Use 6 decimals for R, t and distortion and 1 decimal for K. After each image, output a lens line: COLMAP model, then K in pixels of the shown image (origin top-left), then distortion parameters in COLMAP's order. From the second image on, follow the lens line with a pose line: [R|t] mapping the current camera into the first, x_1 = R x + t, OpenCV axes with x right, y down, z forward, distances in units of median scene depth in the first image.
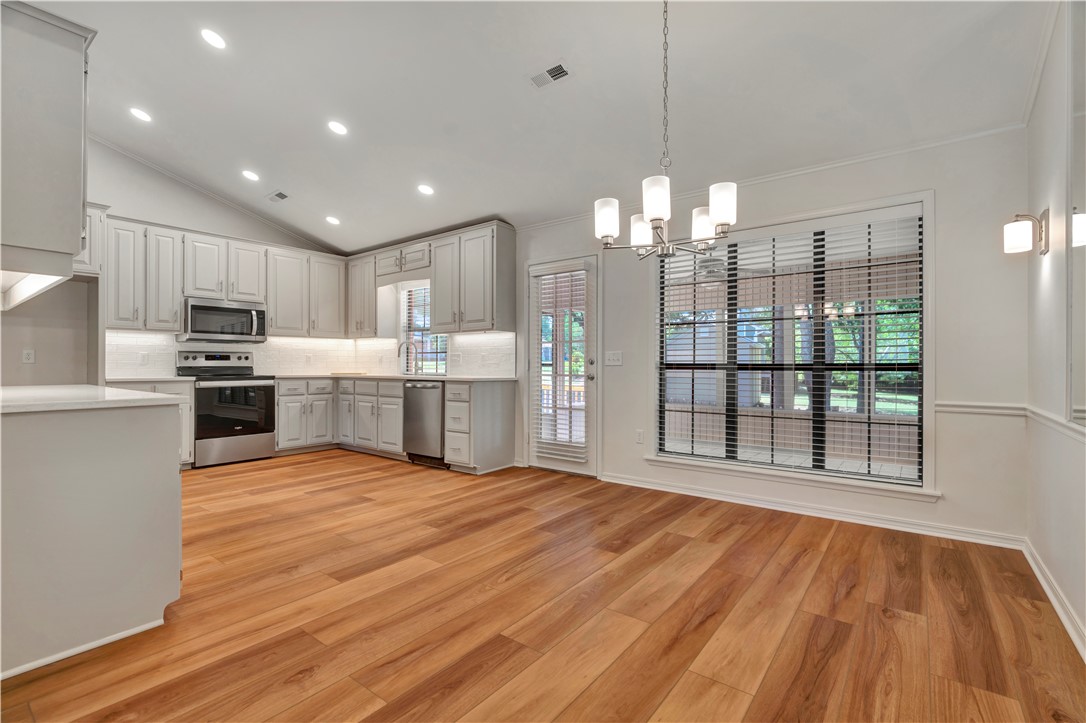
lens RADIAL K [[490.7, 0, 540.7], [0, 490.7, 364.0], [0, 0, 1]] dist [-0.005922, 0.001509]
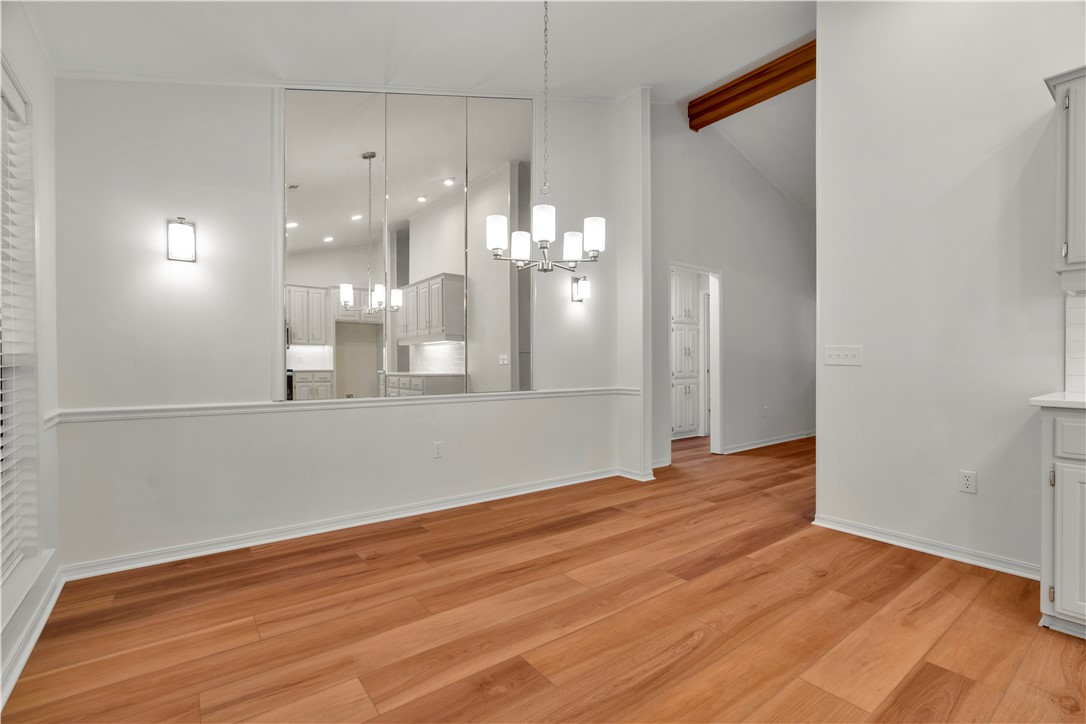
lens RADIAL K [[490.7, 0, 542.9], [0, 490.7, 363.5], [0, 0, 1]] dist [-0.005922, 0.001509]
pose [[-0.965774, -0.004251, 0.259348, -0.044367], [-0.003250, 0.999986, 0.004288, -0.004804], [-0.259363, 0.003298, -0.965774, 2.064630]]
